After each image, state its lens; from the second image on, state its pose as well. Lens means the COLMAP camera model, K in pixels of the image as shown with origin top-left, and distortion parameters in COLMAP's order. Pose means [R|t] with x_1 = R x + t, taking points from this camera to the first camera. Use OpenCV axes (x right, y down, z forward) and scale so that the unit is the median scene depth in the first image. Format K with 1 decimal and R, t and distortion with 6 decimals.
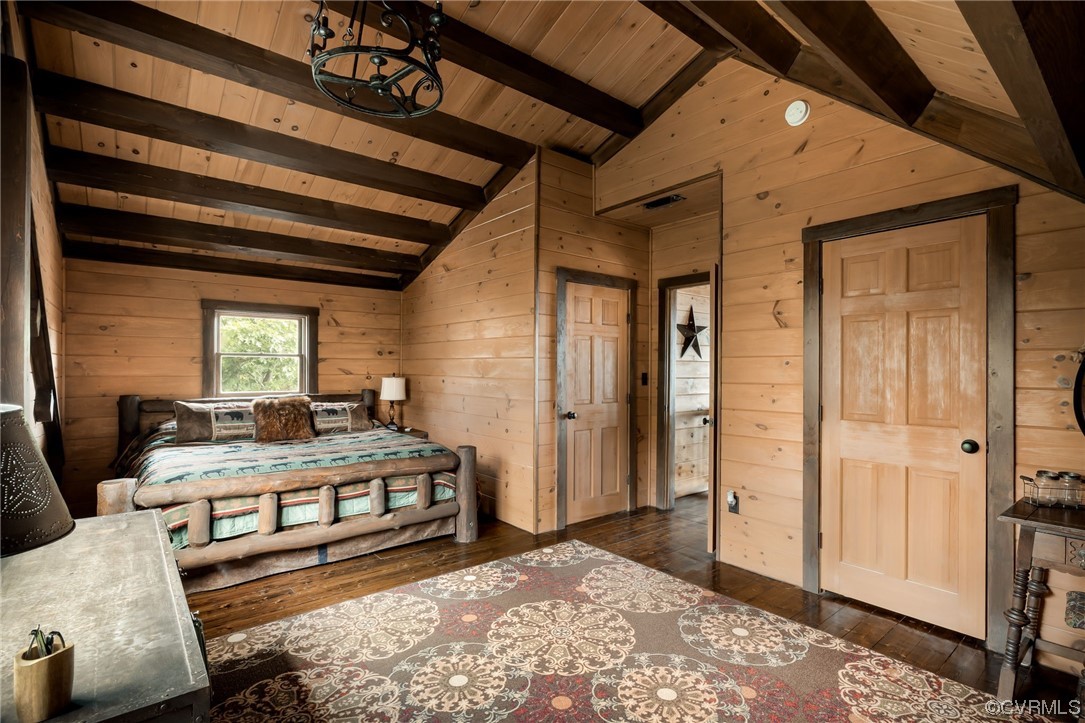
lens RADIAL K [[513.0, 0, 543.4], [0, 513.0, 365.4], [0, 0, 1]] dist [0.001295, 0.000208]
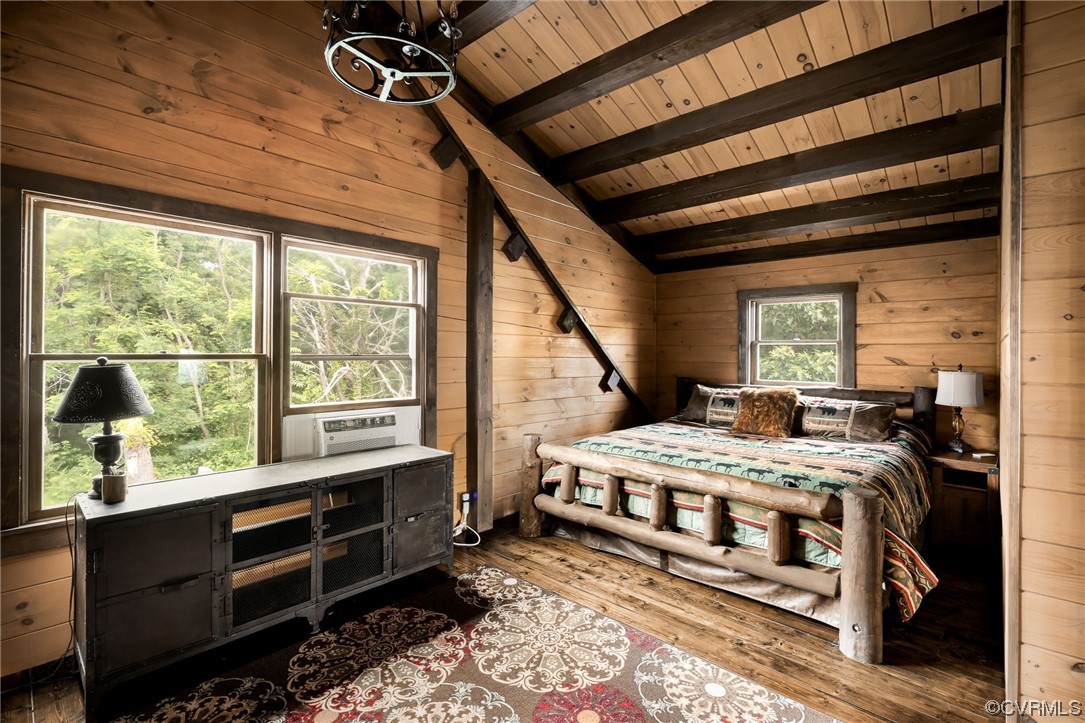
lens RADIAL K [[485.5, 0, 553.5], [0, 485.5, 348.2], [0, 0, 1]] dist [-0.005484, -0.000079]
pose [[0.173177, -0.012221, -0.984815, 0.337880], [-0.003081, 0.999911, -0.012950, 0.005423], [0.984886, 0.005277, 0.173124, 0.581297]]
